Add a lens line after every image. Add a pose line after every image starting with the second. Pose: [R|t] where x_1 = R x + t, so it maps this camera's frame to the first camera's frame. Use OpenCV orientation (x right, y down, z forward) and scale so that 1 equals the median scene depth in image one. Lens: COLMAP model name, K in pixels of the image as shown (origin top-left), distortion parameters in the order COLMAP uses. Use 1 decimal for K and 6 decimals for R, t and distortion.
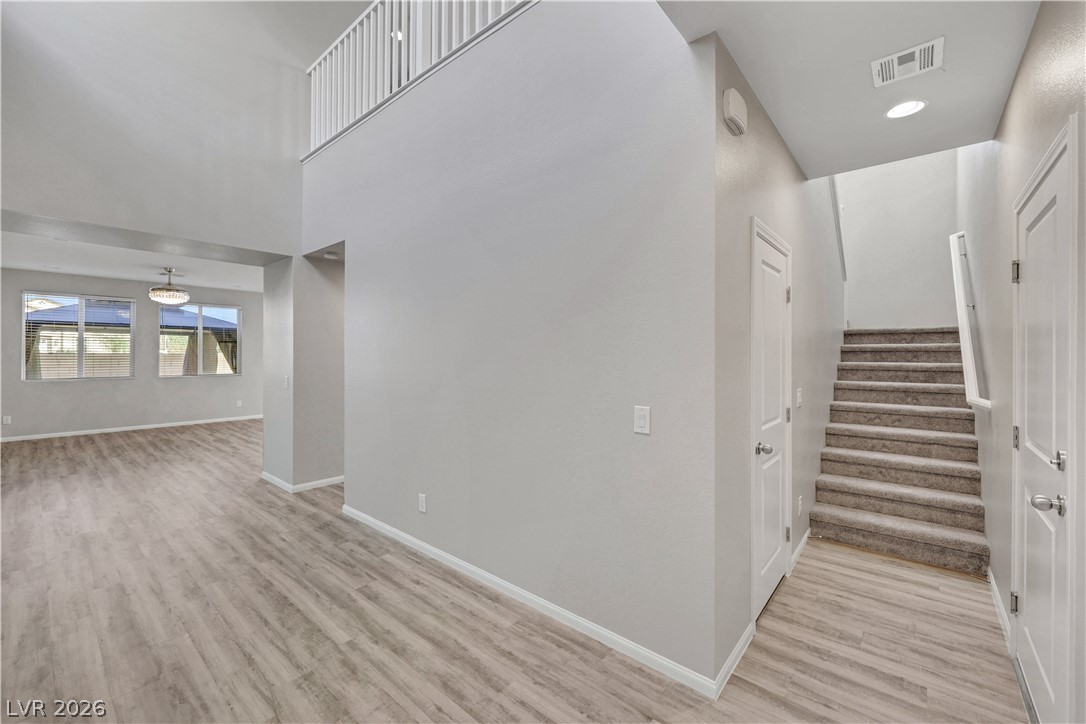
lens RADIAL K [[445.6, 0, 542.6], [0, 445.6, 355.1], [0, 0, 1]] dist [0.001042, 0.000252]
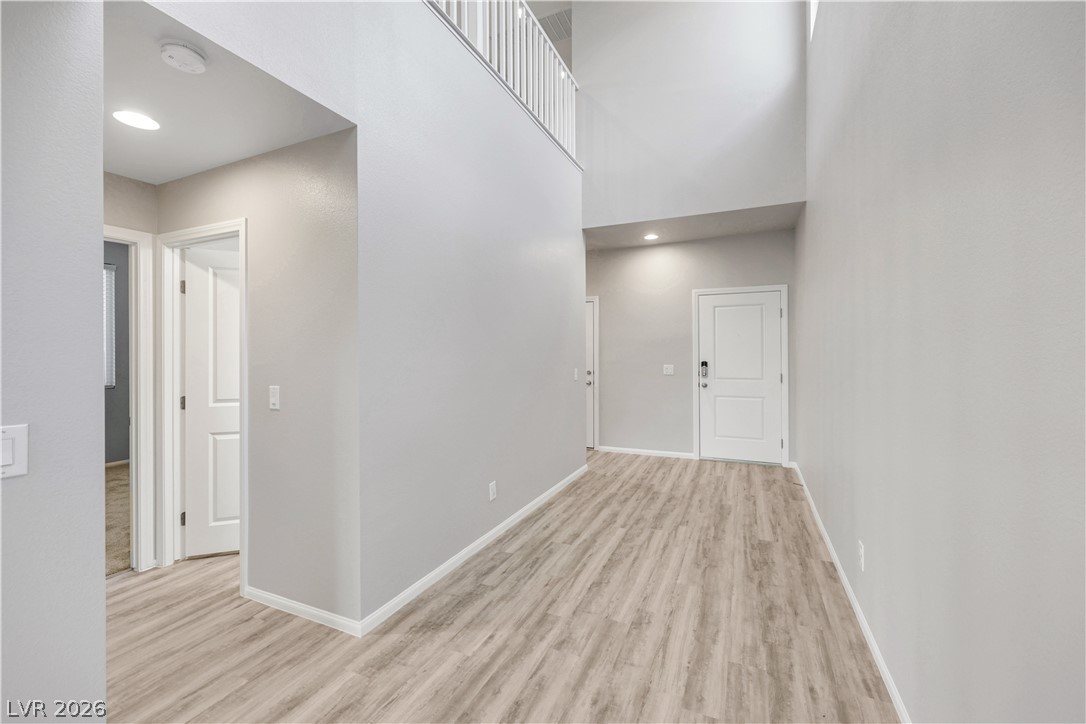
lens RADIAL K [[445.6, 0, 542.6], [0, 445.6, 355.1], [0, 0, 1]] dist [0.001042, 0.000252]
pose [[-0.283769, -0.002964, 0.958888, -1.538218], [0.005556, 0.999973, 0.004735, 0.015193], [-0.958877, 0.006671, -0.283745, 1.410565]]
